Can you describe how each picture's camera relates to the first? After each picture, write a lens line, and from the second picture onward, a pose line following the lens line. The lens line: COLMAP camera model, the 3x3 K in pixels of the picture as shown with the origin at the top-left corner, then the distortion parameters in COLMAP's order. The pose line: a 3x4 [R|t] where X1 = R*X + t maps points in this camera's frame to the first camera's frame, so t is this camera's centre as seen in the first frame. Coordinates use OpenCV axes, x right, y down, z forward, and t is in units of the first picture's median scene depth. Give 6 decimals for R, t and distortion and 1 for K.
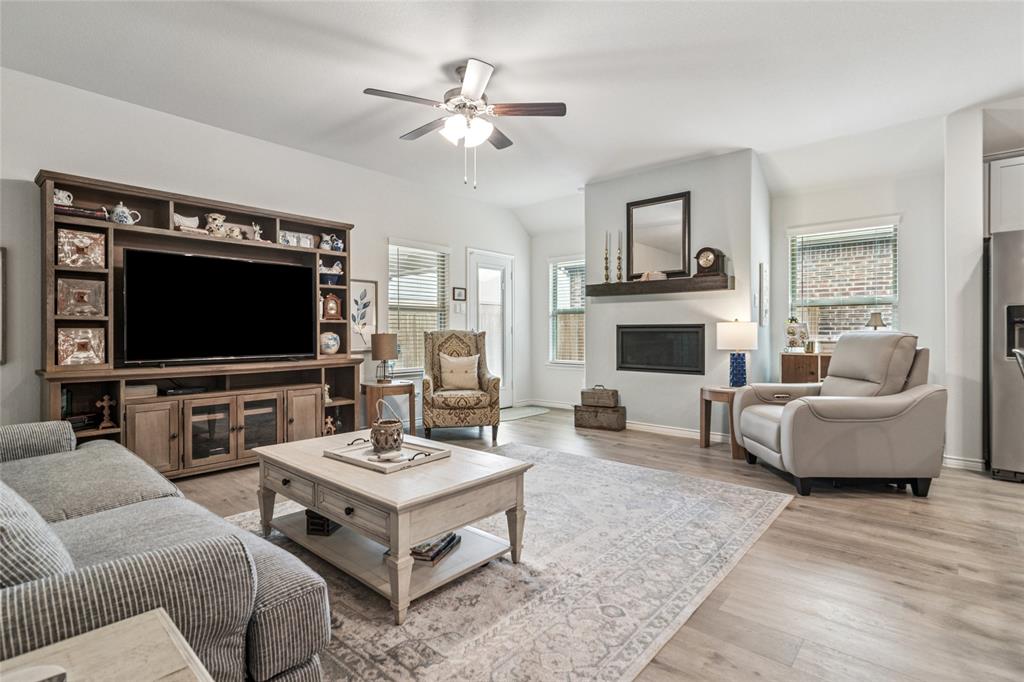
lens RADIAL K [[496.9, 0, 514.7], [0, 496.9, 338.3], [0, 0, 1]] dist [0.000438, 0.001249]
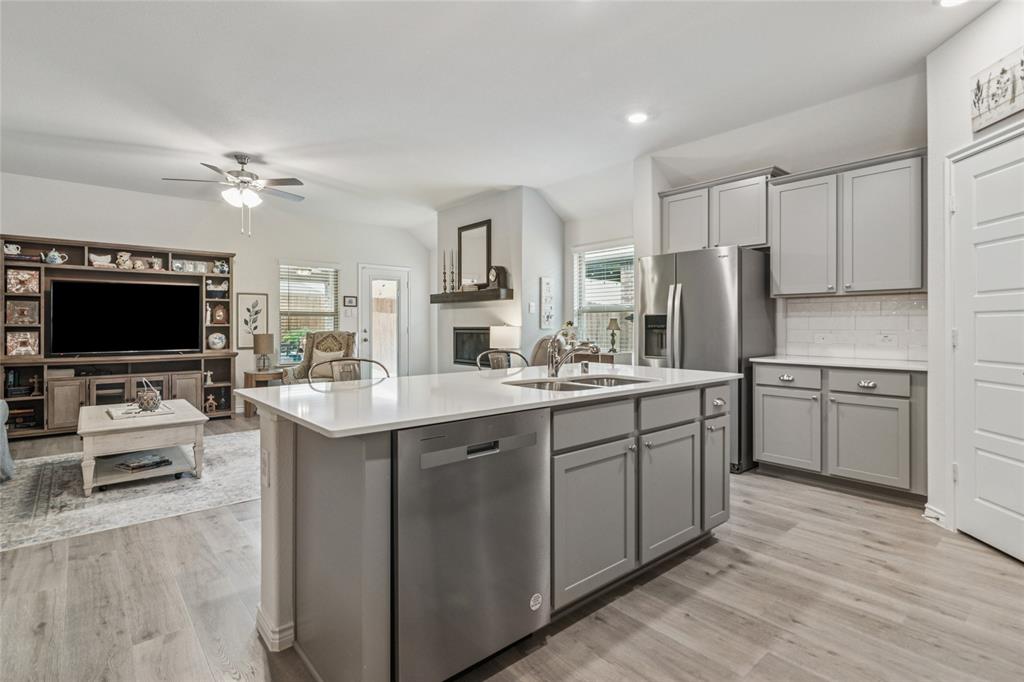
lens RADIAL K [[496.9, 0, 506.3], [0, 496.9, 331.2], [0, 0, 1]] dist [0.000438, 0.001249]
pose [[0.988830, 0.000912, -0.149043, 0.685665], [-0.001688, 0.999986, -0.005078, -0.013430], [0.149036, 0.005273, 0.988818, -0.255935]]
